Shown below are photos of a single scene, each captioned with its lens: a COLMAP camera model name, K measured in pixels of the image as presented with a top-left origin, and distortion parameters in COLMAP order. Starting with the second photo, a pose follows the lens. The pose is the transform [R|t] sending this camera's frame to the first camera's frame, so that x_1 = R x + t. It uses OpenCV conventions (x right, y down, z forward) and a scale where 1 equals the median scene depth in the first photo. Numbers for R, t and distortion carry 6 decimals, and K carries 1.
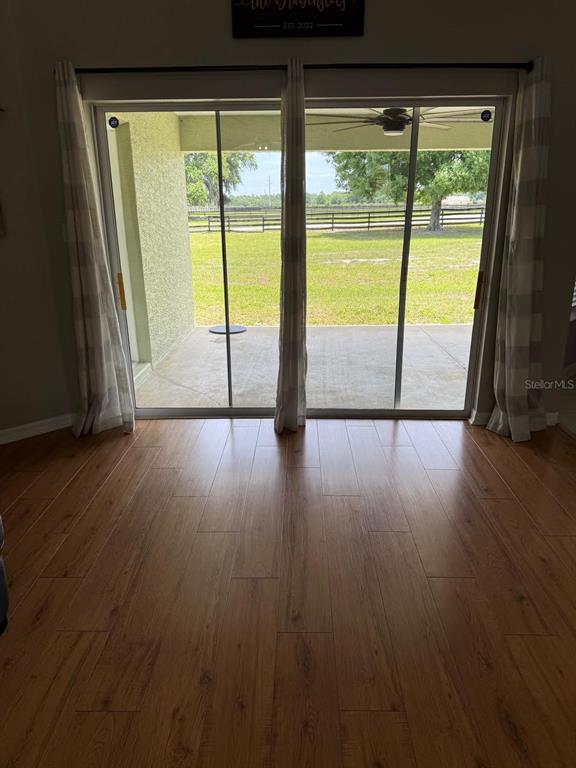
lens RADIAL K [[556.0, 0, 285.9], [0, 556.0, 385.5], [0, 0, 1]] dist [-0.008088, 0.004764]
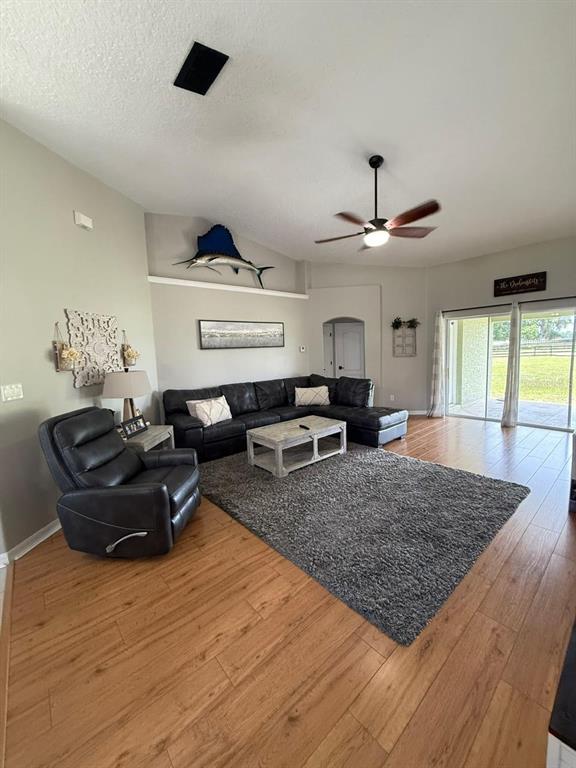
lens RADIAL K [[306.3, 0, 288.0], [0, 306.3, 387.1], [0, 0, 1]] dist [-0.001862, 0.001132]
pose [[0.661842, 0.076351, -0.745745, 0.413836], [-0.200913, 0.976472, -0.078335, 0.231603], [0.722218, 0.201675, 0.661610, -0.811752]]
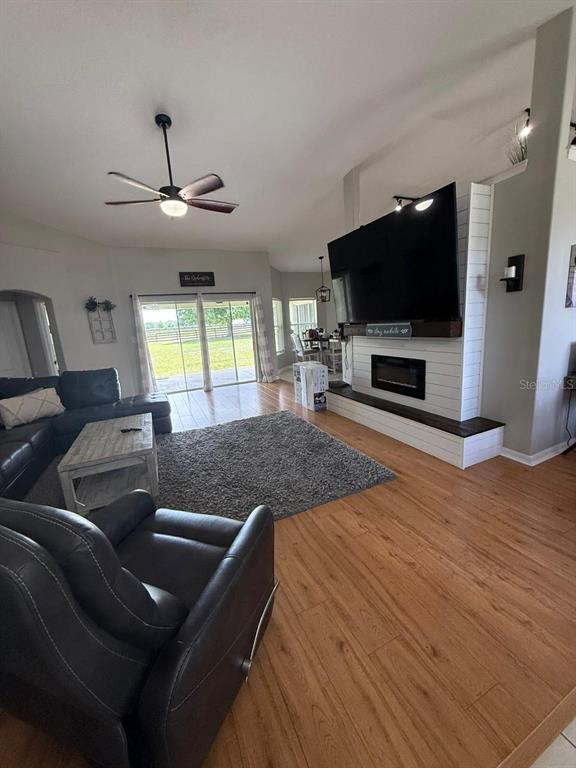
lens RADIAL K [[306.3, 0, 286.6], [0, 306.3, 389.6], [0, 0, 1]] dist [-0.001862, 0.001132]
pose [[0.902316, -0.145123, 0.405913, -0.345868], [0.187819, 0.979904, -0.067170, 0.306880], [-0.388007, 0.136847, 0.911440, -0.967592]]
